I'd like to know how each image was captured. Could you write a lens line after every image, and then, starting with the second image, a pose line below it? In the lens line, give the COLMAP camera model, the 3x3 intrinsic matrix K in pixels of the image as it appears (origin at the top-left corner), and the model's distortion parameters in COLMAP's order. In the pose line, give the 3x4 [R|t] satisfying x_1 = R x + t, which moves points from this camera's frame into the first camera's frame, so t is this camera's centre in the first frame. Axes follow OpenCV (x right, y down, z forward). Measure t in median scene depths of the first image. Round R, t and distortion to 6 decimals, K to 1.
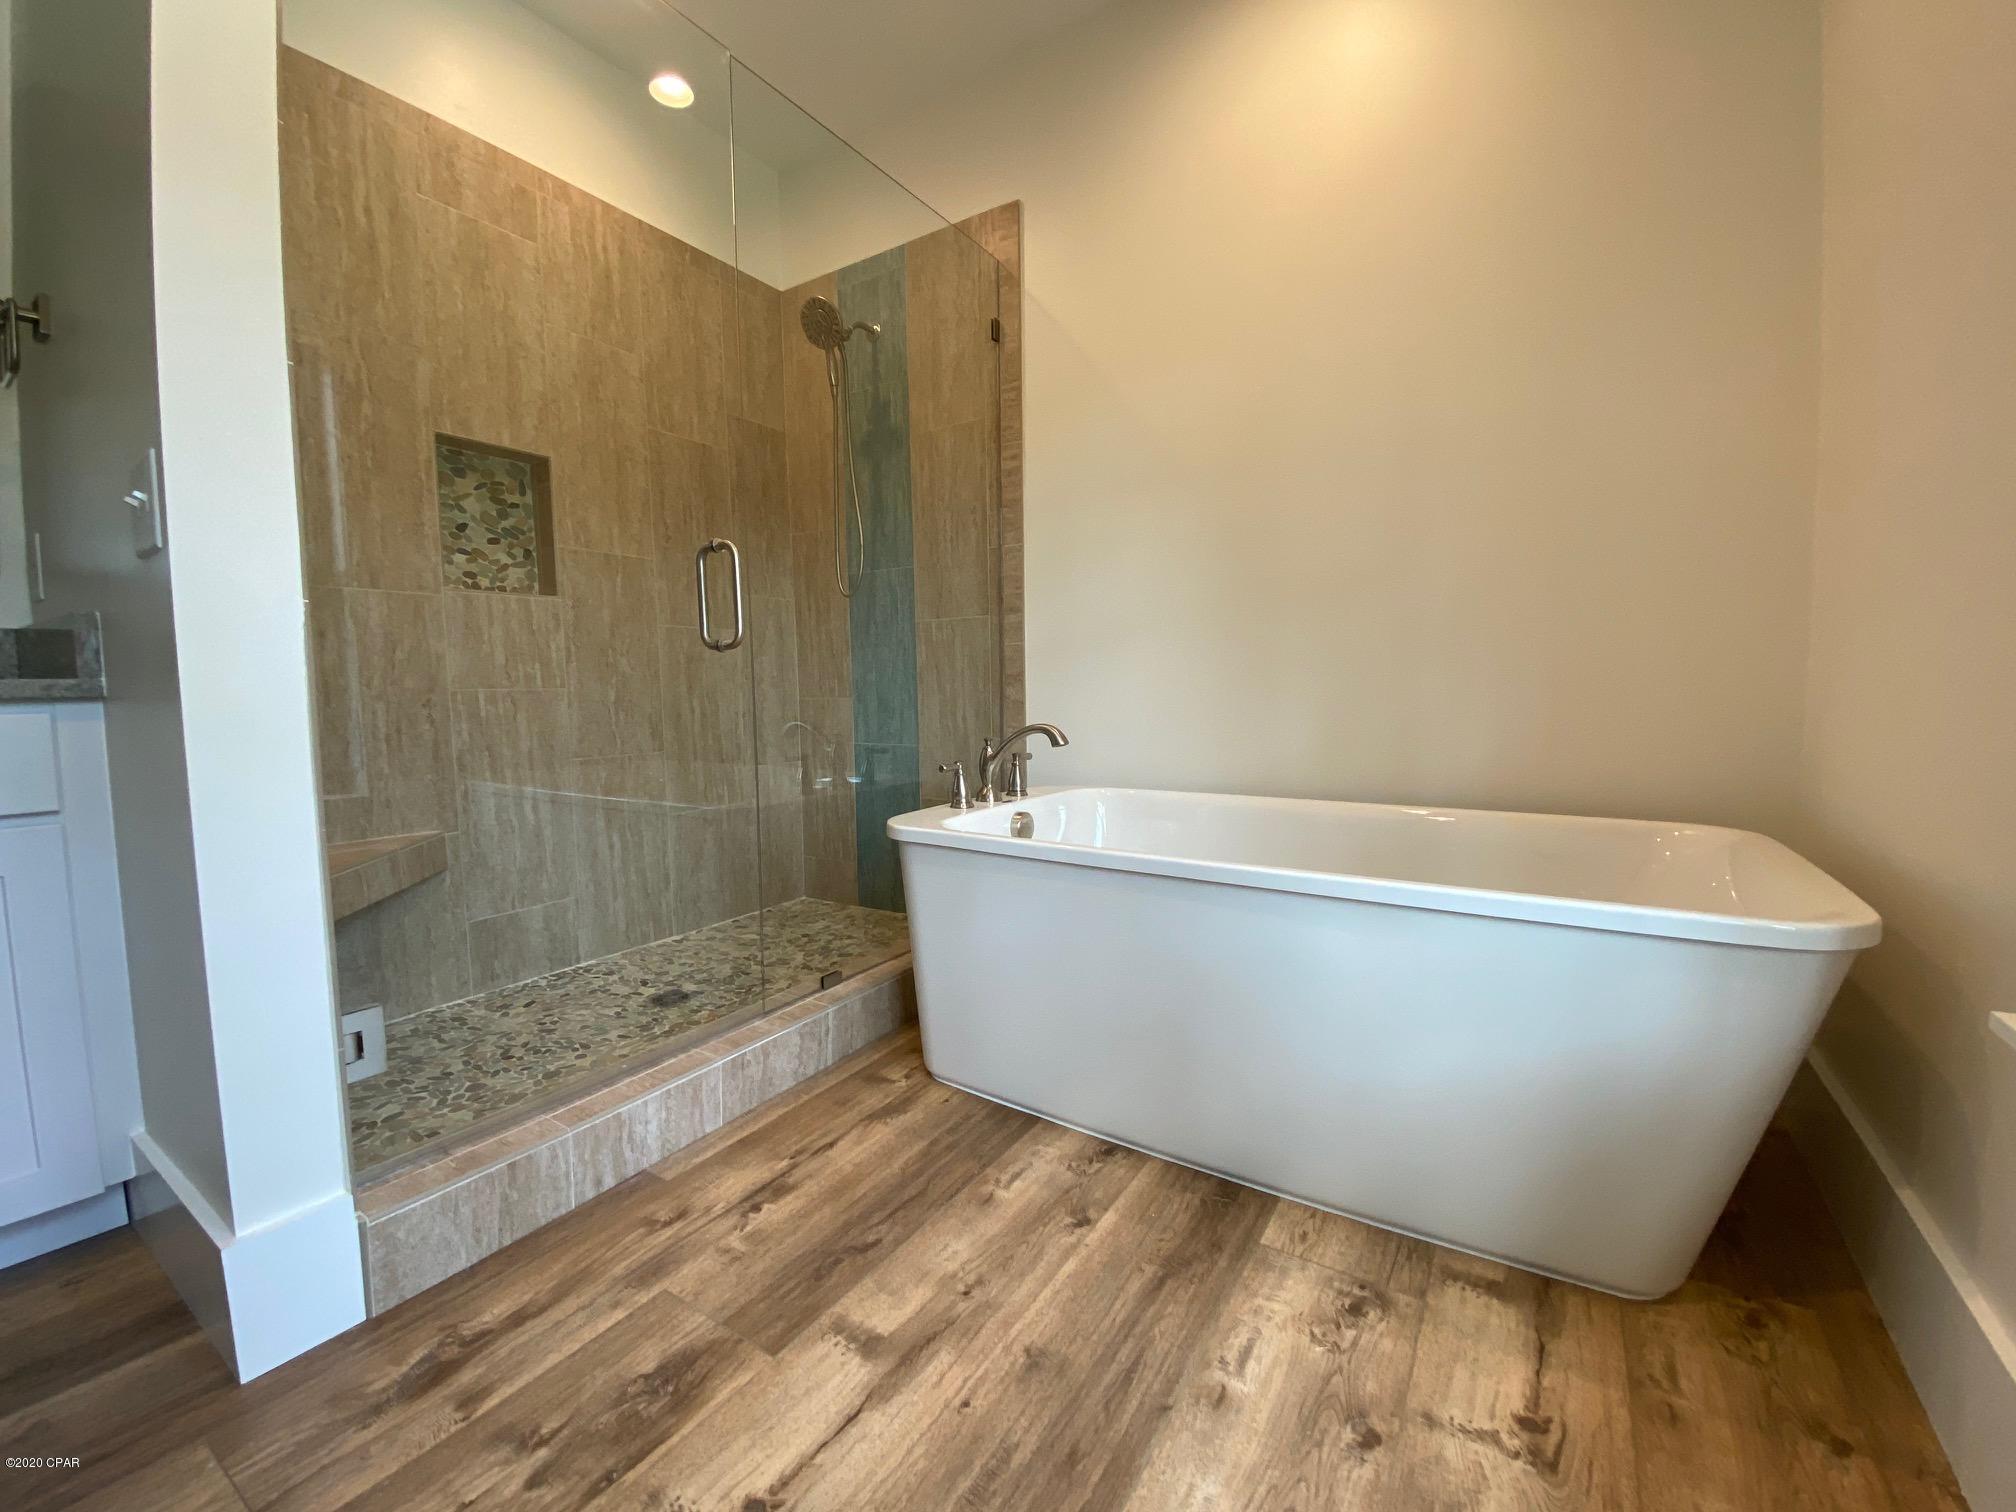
lens RADIAL K [[805.0, 0, 1008.0], [0, 805.0, 756.0], [0, 0, 1]] dist [0.018480, -0.017541]
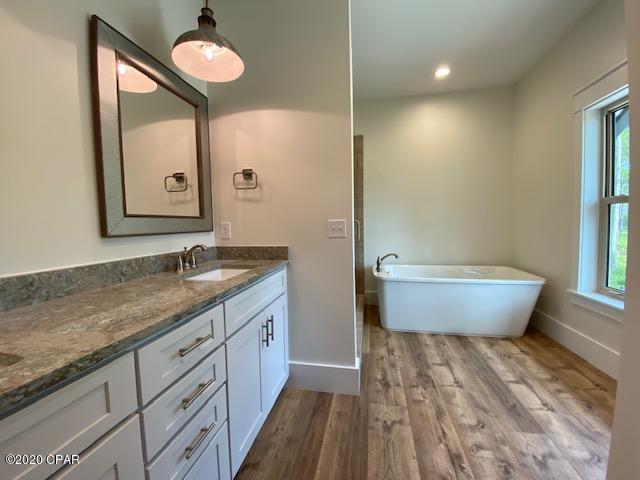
lens RADIAL K [[255.6, 0, 320.0], [0, 255.6, 240.0], [0, 0, 1]] dist [0.018480, -0.017541]
pose [[0.924482, -0.017804, 0.380811, -1.588316], [0.032003, 0.999007, -0.030987, -0.148618], [-0.379881, 0.040833, 0.924134, -0.420634]]
